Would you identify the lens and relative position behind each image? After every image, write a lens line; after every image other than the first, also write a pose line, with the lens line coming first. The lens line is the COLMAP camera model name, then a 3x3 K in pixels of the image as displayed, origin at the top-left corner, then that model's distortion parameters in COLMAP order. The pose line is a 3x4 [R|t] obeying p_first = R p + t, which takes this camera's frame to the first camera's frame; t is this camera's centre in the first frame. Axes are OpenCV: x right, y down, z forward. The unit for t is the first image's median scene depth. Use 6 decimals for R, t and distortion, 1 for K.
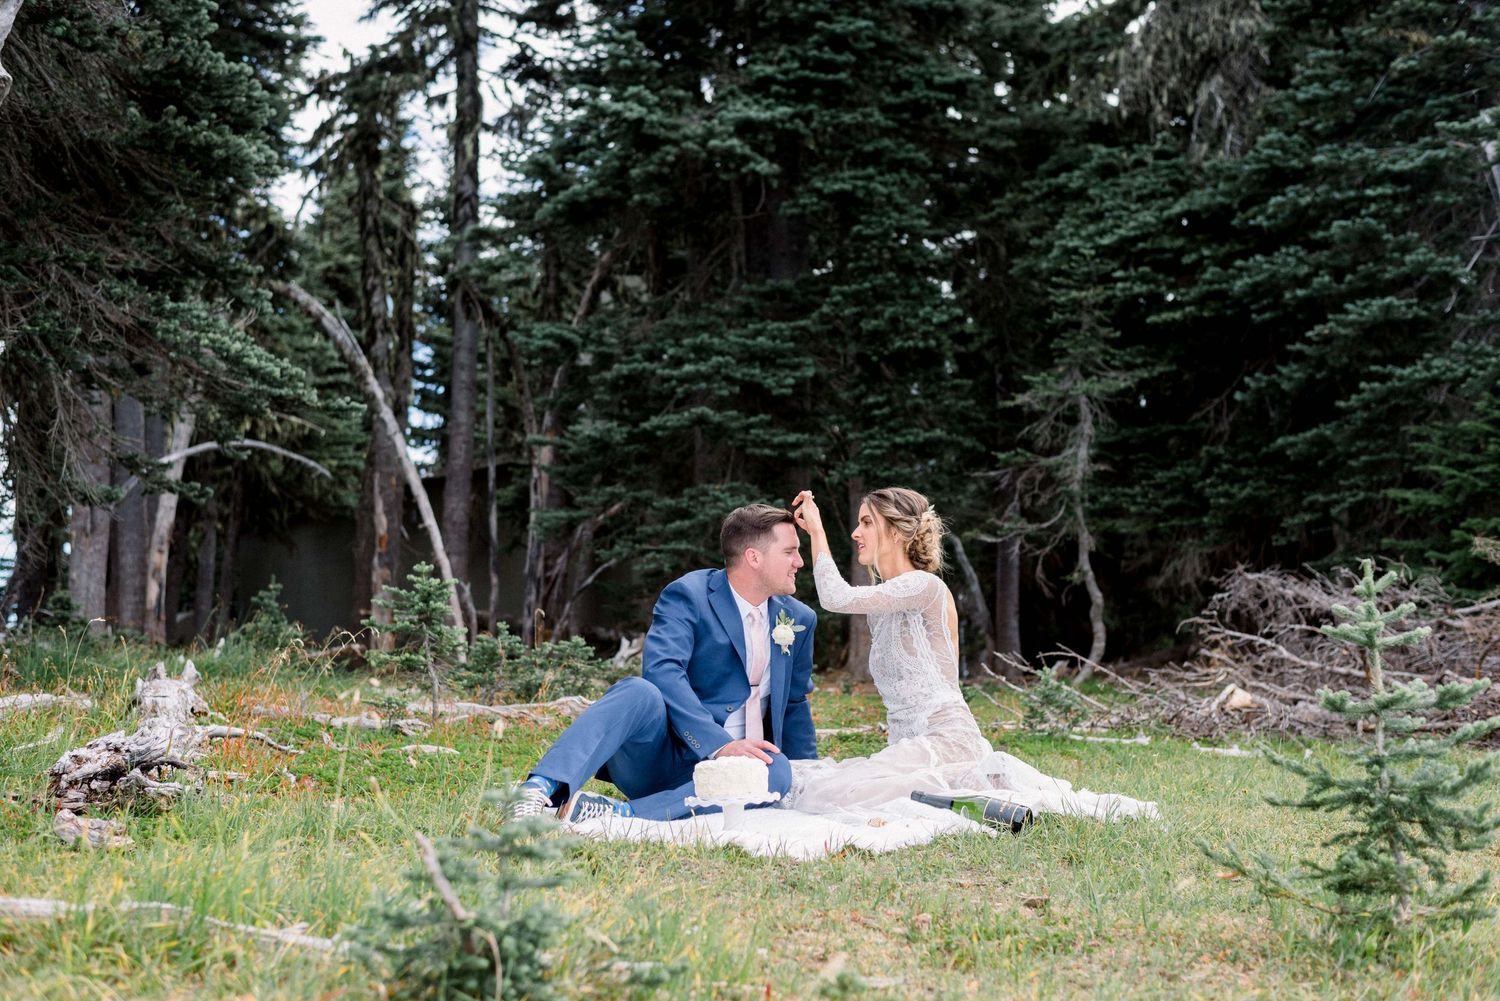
lens RADIAL K [[2123.9, 0, 750.0], [0, 2123.9, 500.5], [0, 0, 1]] dist [0.001803, 0.048862]
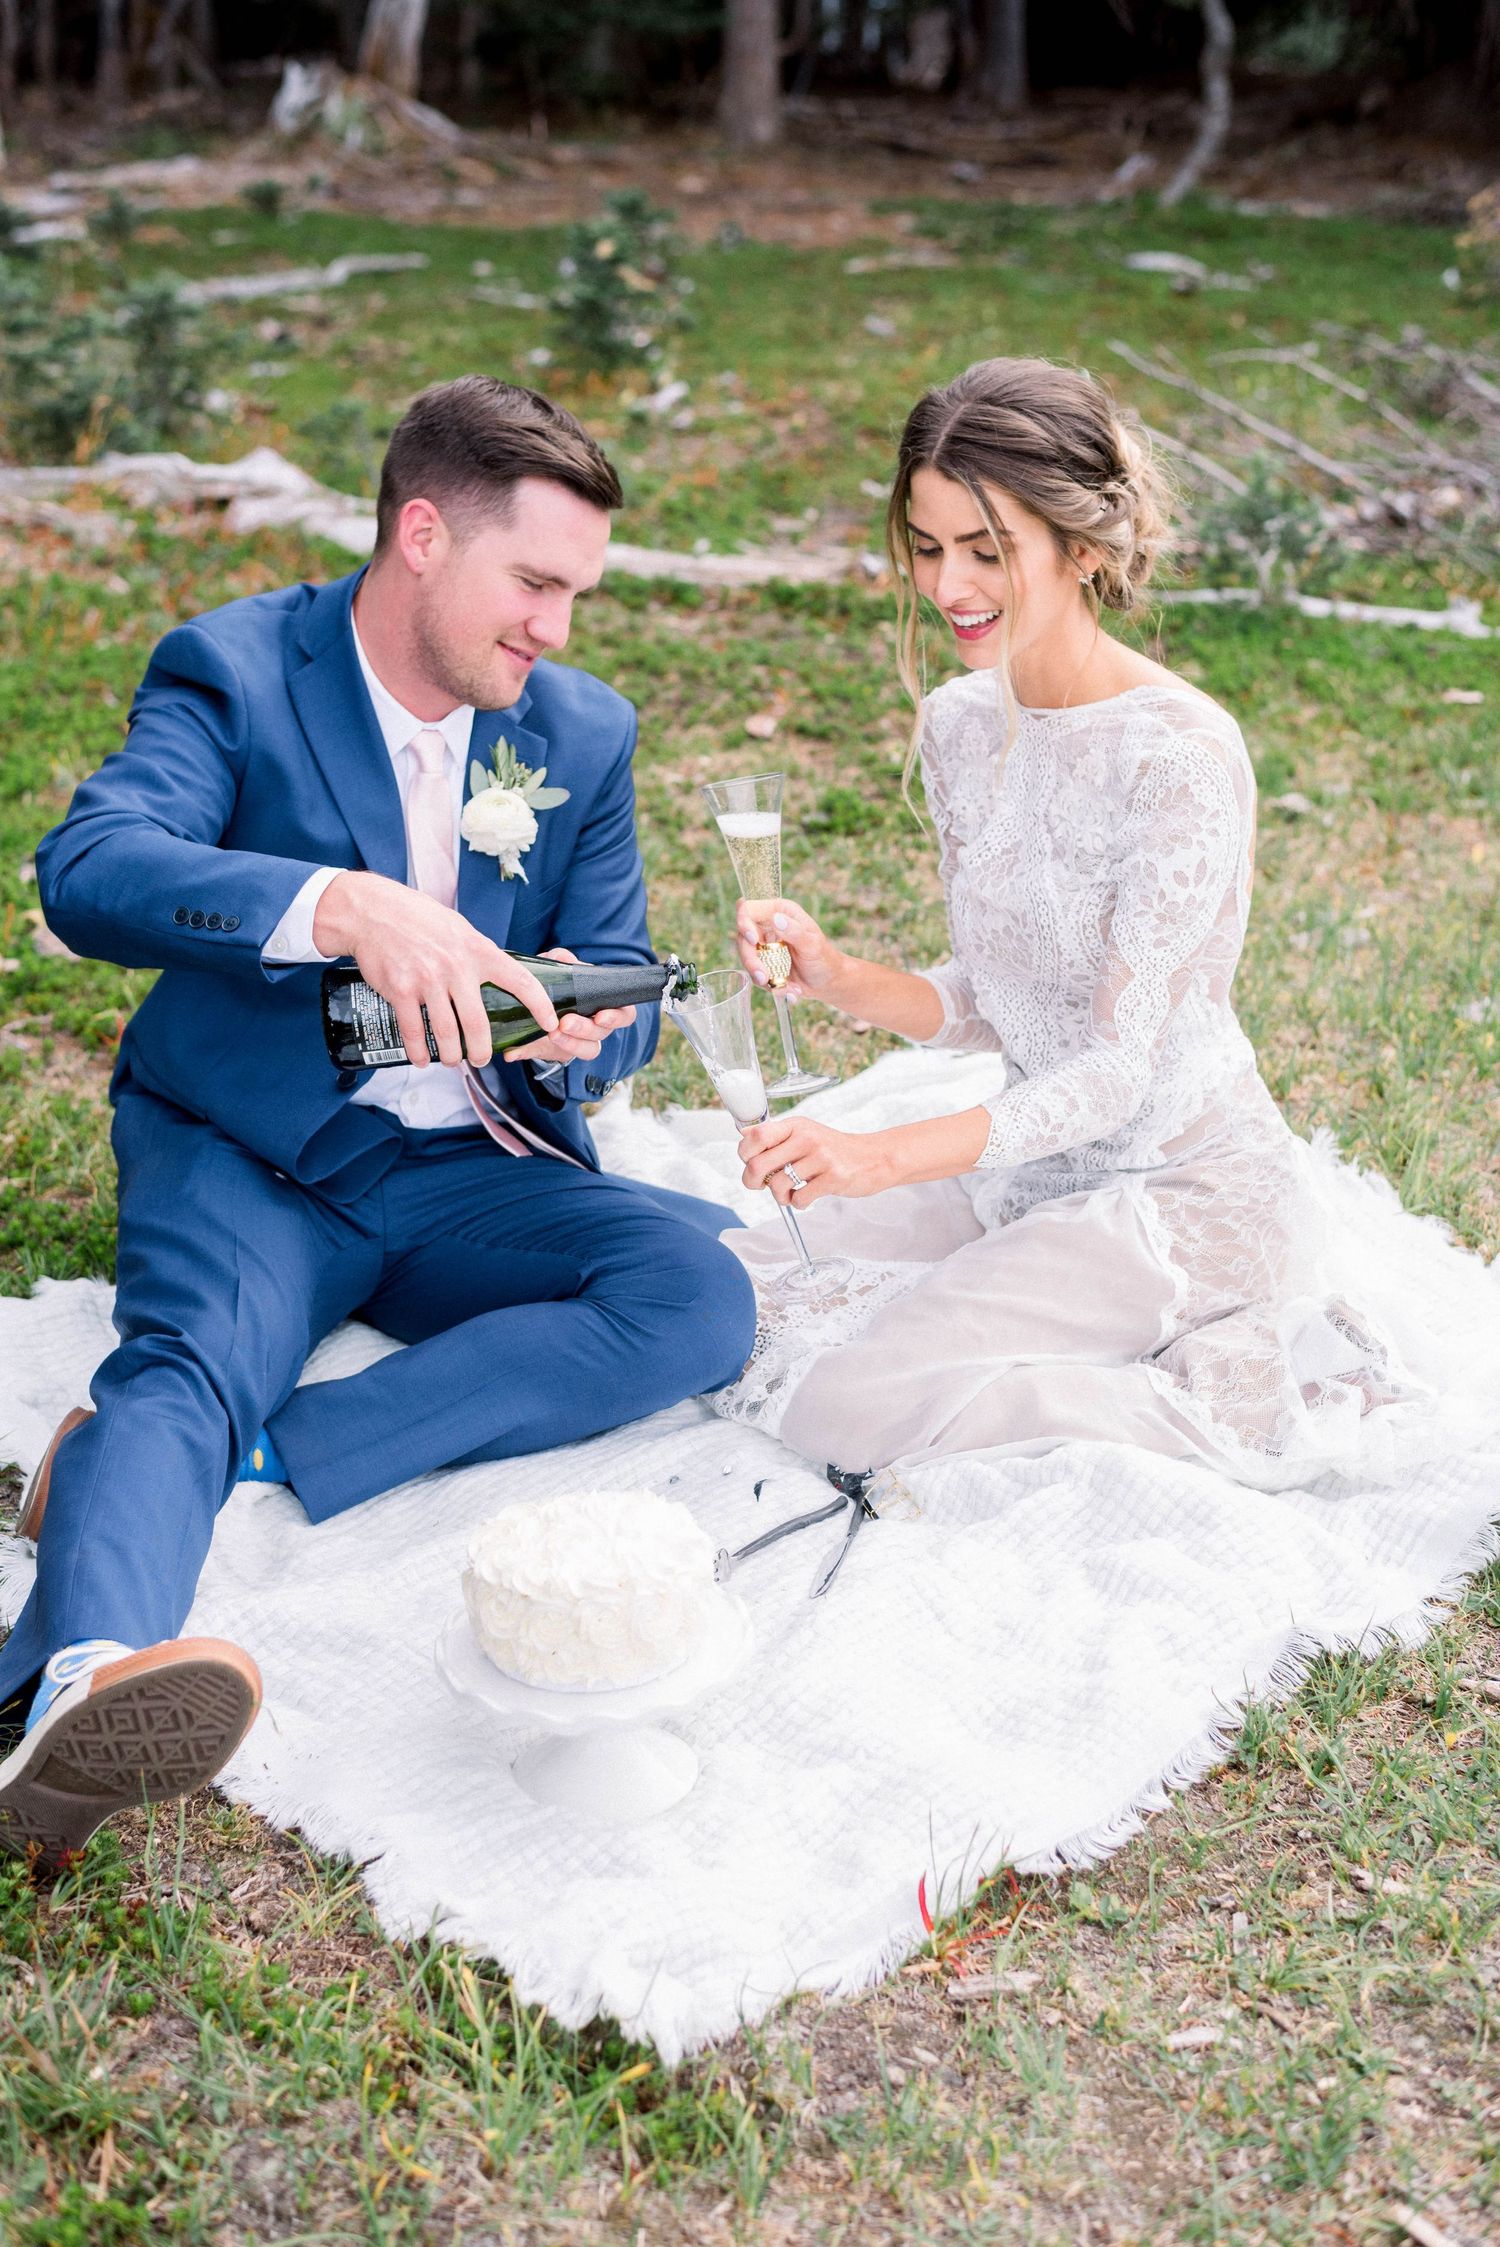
lens RADIAL K [[3181.6, 0, 750.5], [0, 3181.6, 1108.9], [0, 0, 1]] dist [0.001803, 0.048862]
pose [[0.997491, -0.012259, 0.069726, -0.005121], [-0.018251, 0.907077, 0.420568, -0.035827], [-0.068402, -0.420785, 0.904578, 0.190973]]
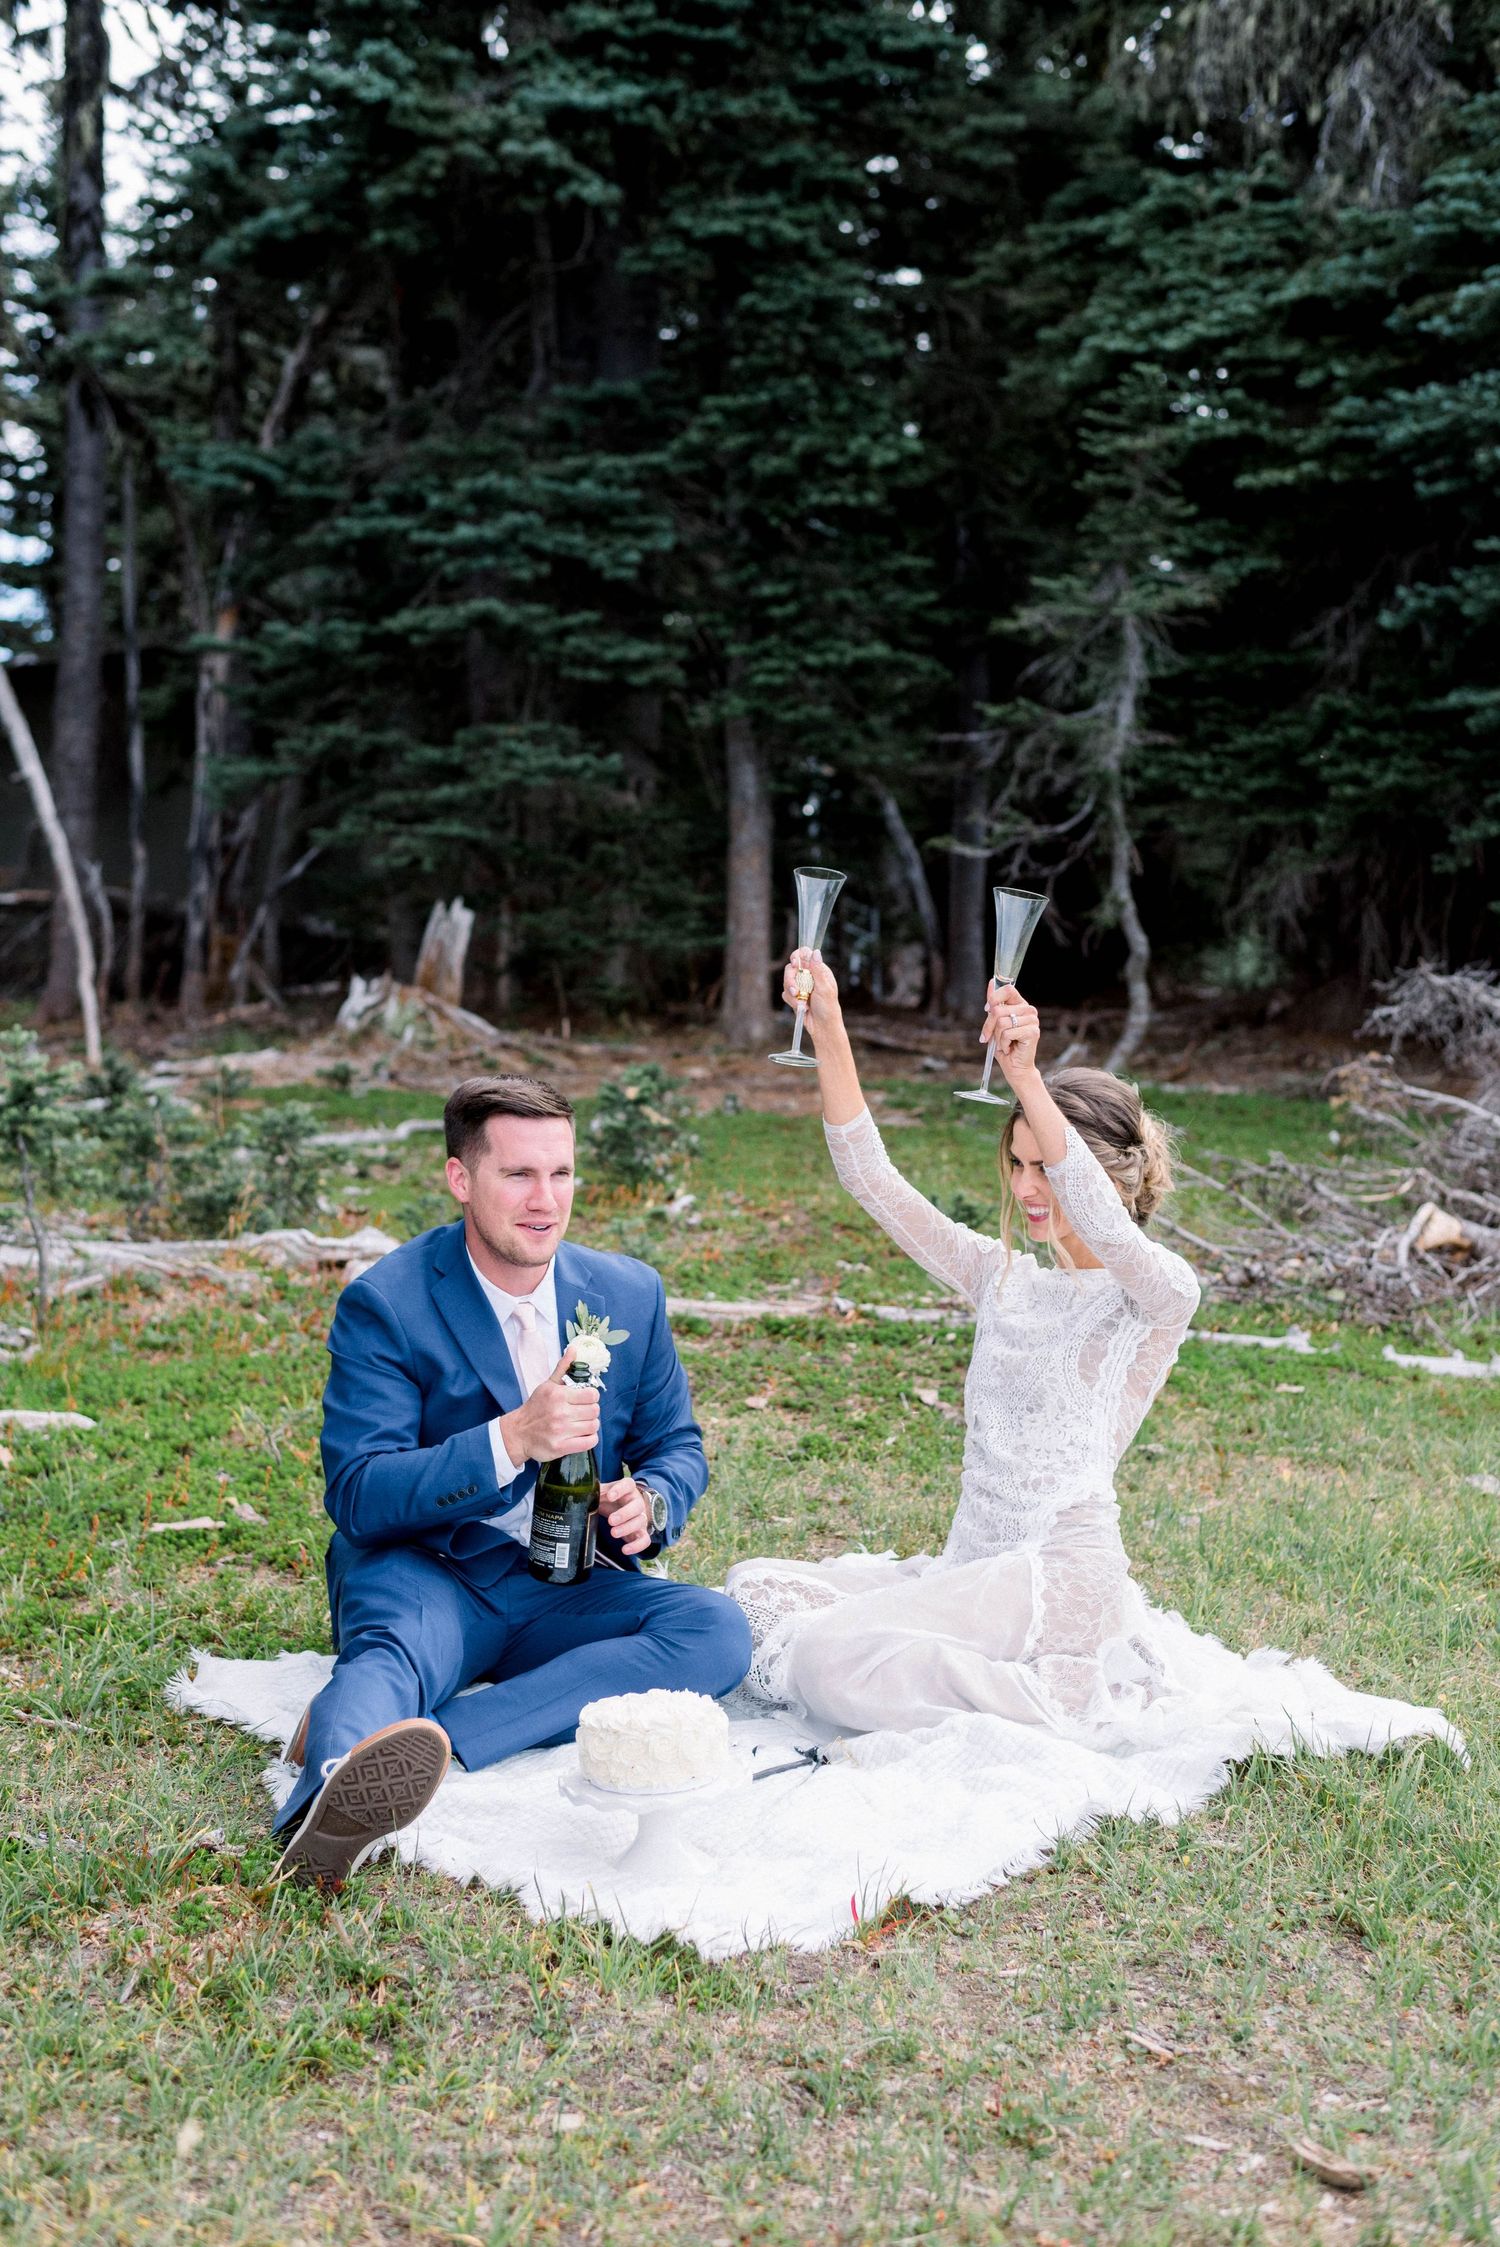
lens RADIAL K [[3181.6, 0, 750.5], [0, 3181.6, 1108.9], [0, 0, 1]] dist [0.001803, 0.048862]
pose [[0.997405, 0.006839, 0.071665, -0.012341], [-0.017410, 0.988843, 0.147939, -0.037650], [-0.069853, -0.148803, 0.986397, 0.089565]]
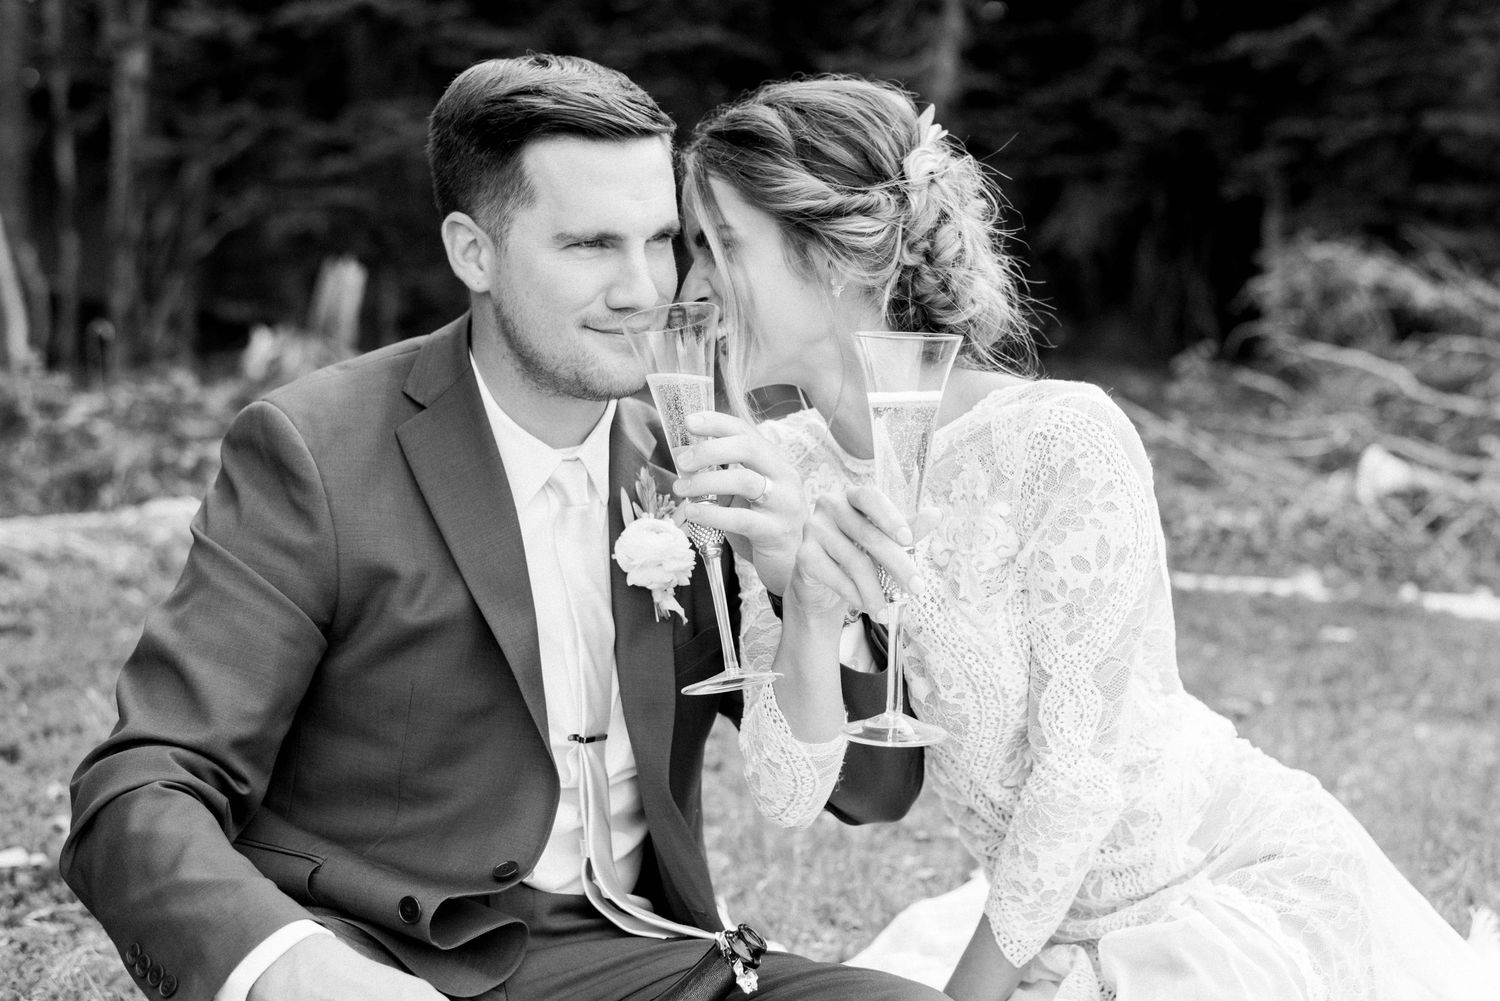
lens RADIAL K [[2277.4, 0, 817.4], [0, 2277.4, 500.8], [0, 0, 1]] dist [0.015500, 0.007515]
pose [[0.983119, -0.020589, 0.181807, -0.017806], [-0.007808, 0.988022, 0.154114, 0.004195], [-0.182802, -0.152932, 0.971182, 0.250155]]
